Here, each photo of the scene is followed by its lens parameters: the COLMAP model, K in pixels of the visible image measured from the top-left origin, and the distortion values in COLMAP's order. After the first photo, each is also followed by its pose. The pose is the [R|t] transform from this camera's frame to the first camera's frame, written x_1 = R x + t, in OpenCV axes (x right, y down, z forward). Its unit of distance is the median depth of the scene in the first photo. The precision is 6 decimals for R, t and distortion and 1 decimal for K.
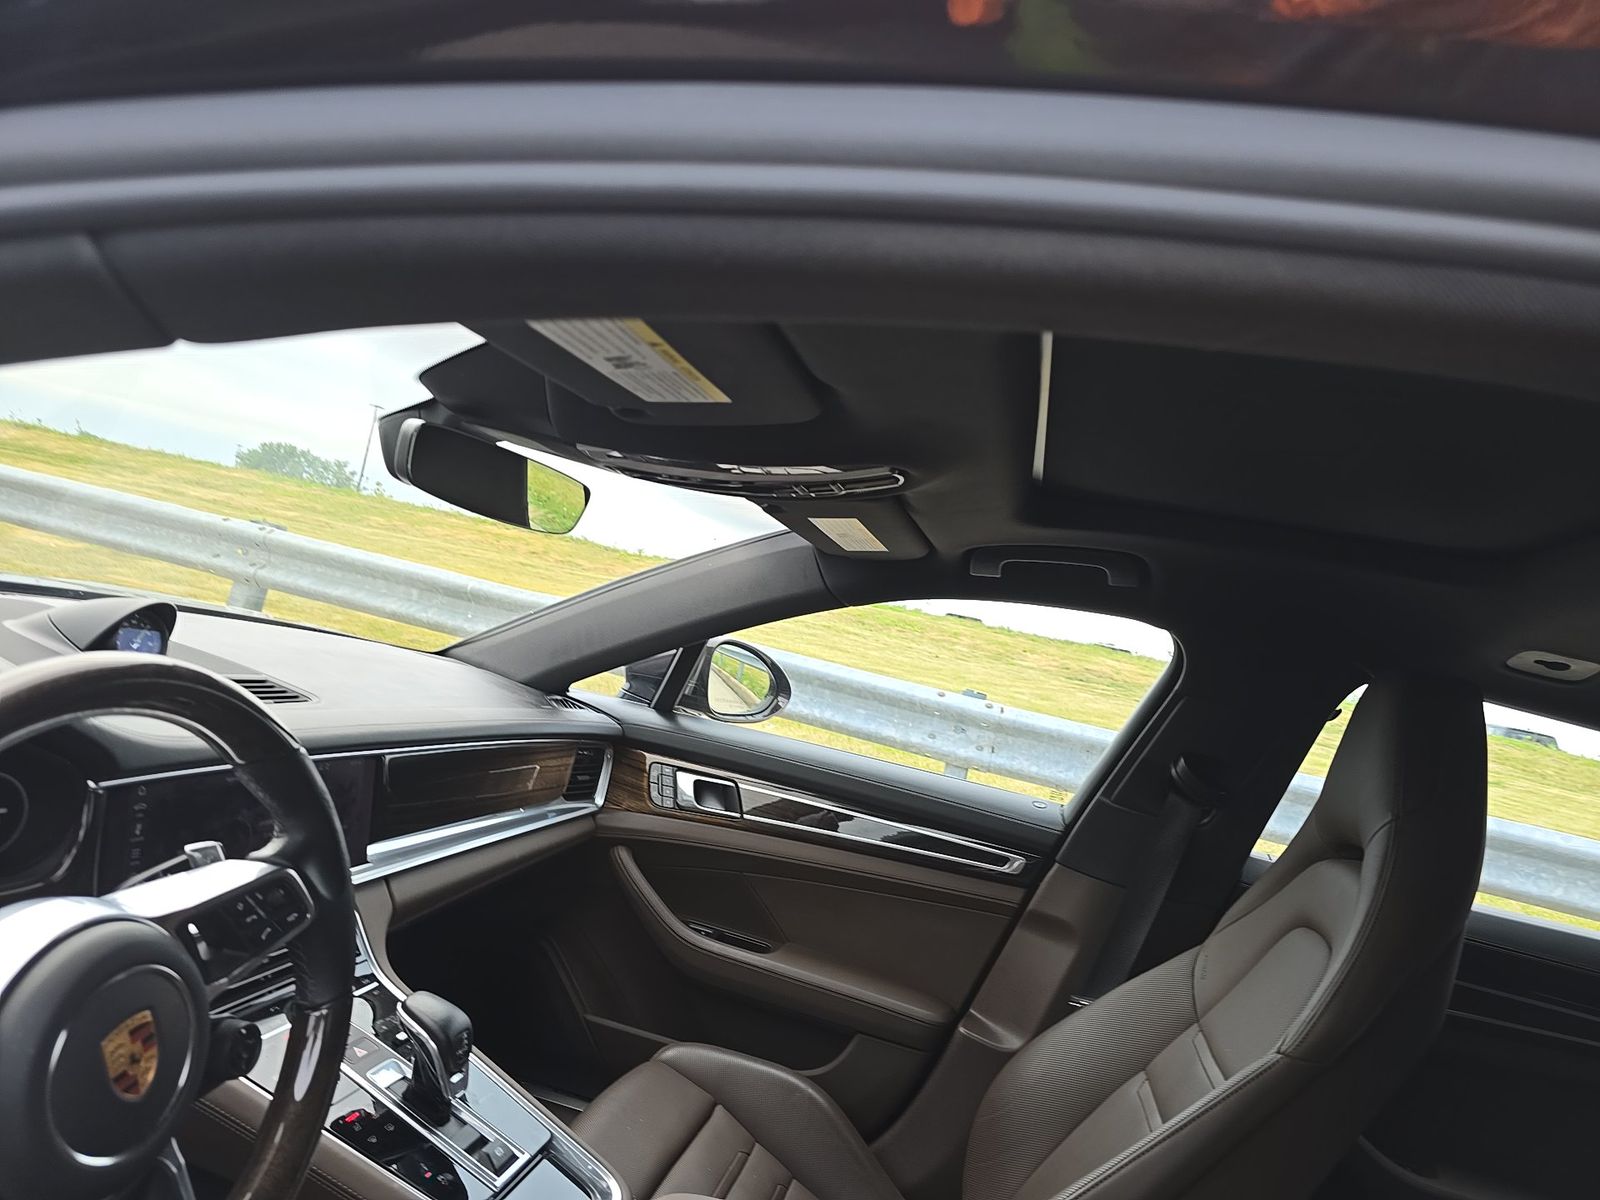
lens RADIAL K [[1066.1, 0, 800.0], [0, 1066.1, 600.0], [0, 0, 1]] dist [0.033247, -0.003106]
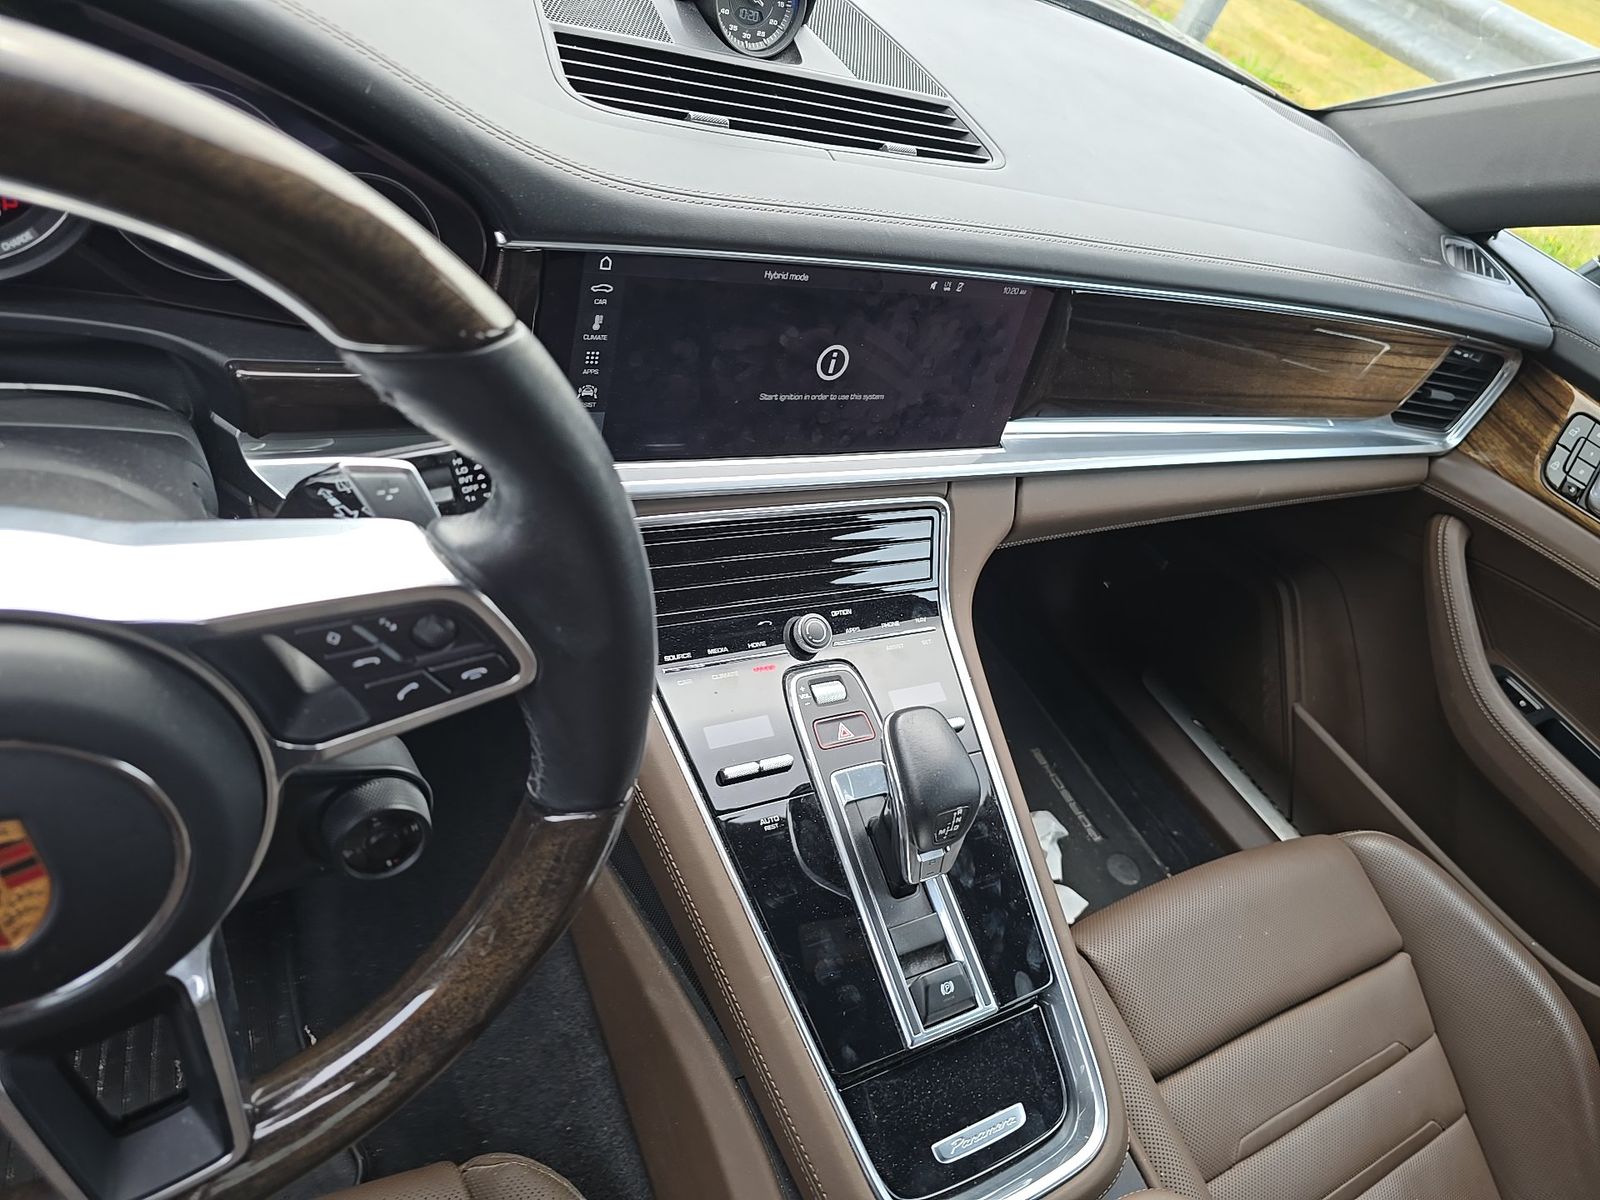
lens RADIAL K [[1115.3, 0, 807.7], [0, 1115.3, 604.6], [0, 0, 1]] dist [0.002586, -0.001071]
pose [[0.680167, 0.479589, -0.554407, -0.047406], [-0.160632, 0.835422, 0.525612, -0.008437], [0.715241, -0.268449, 0.645263, 0.354138]]
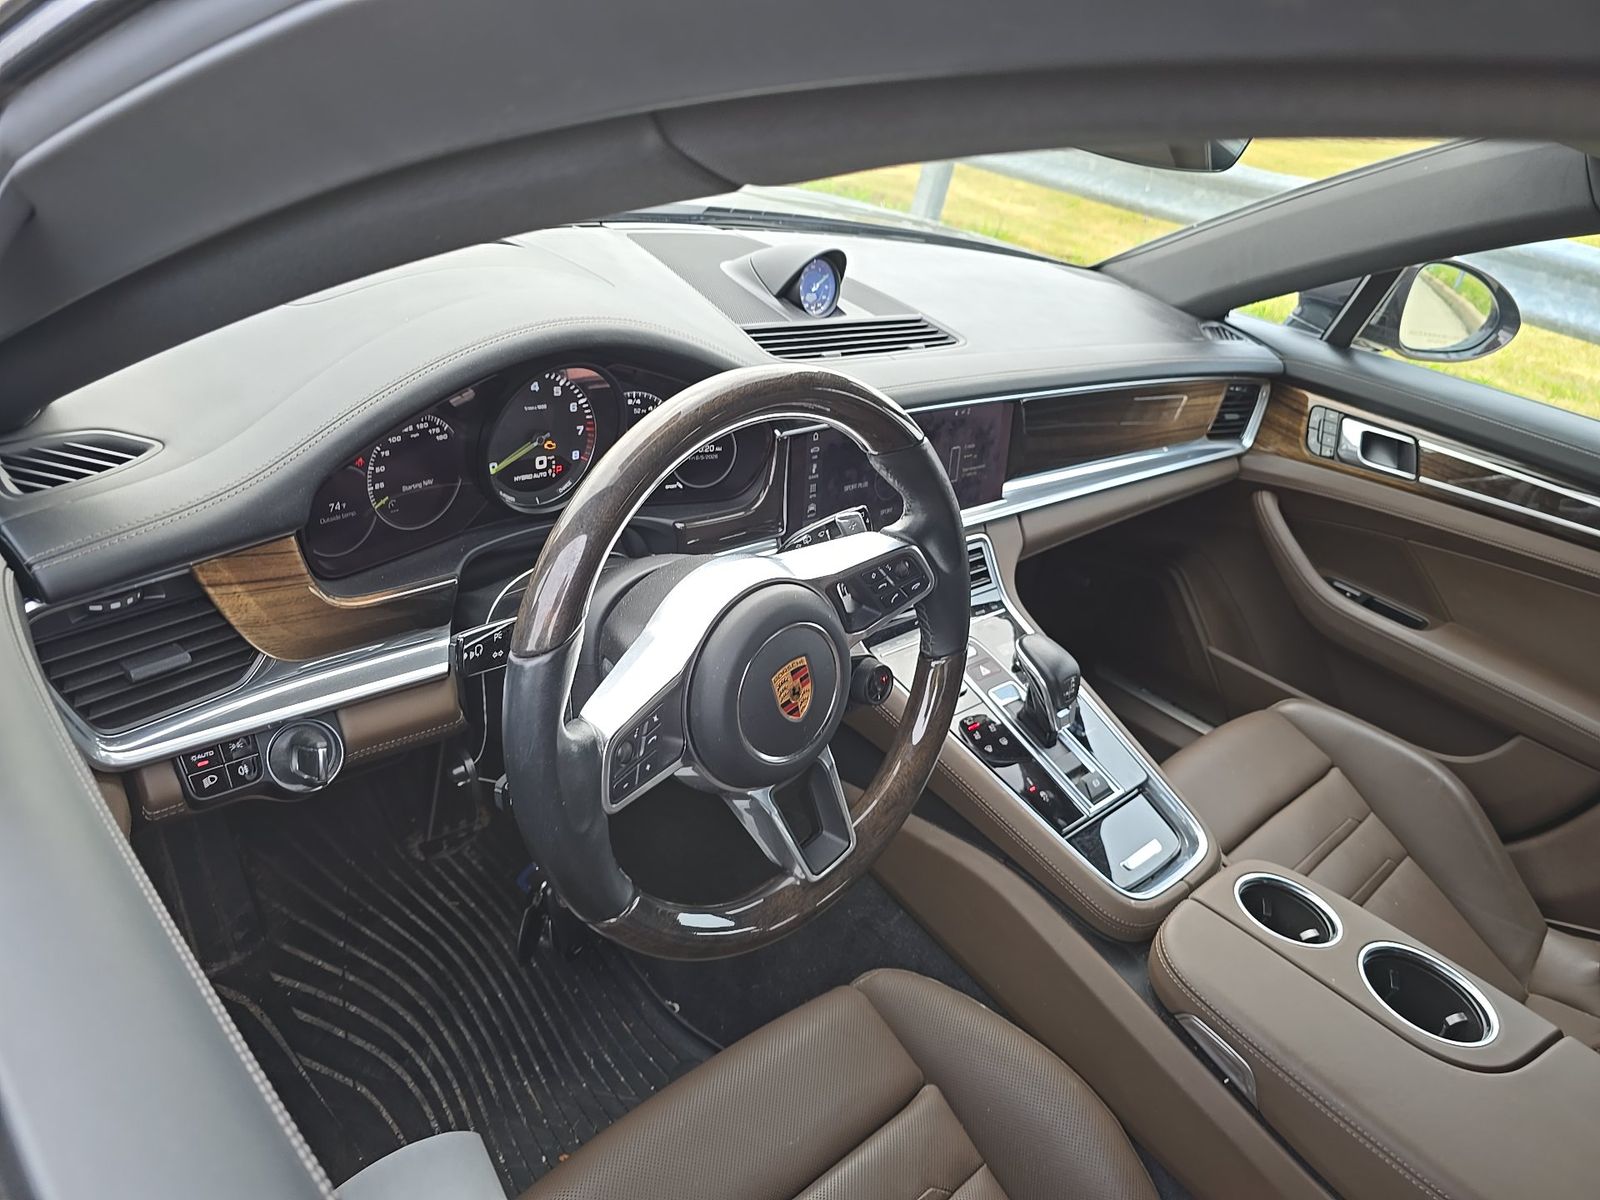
lens RADIAL K [[1078.8, 0, 799.9], [0, 1078.8, 584.5], [0, 0, 1]] dist [-0.002348, -0.003256]
pose [[0.826896, 0.178598, -0.533241, 0.014698], [0.030827, 0.932407, 0.360093, -0.053468], [0.561510, -0.314198, 0.765497, 0.028108]]
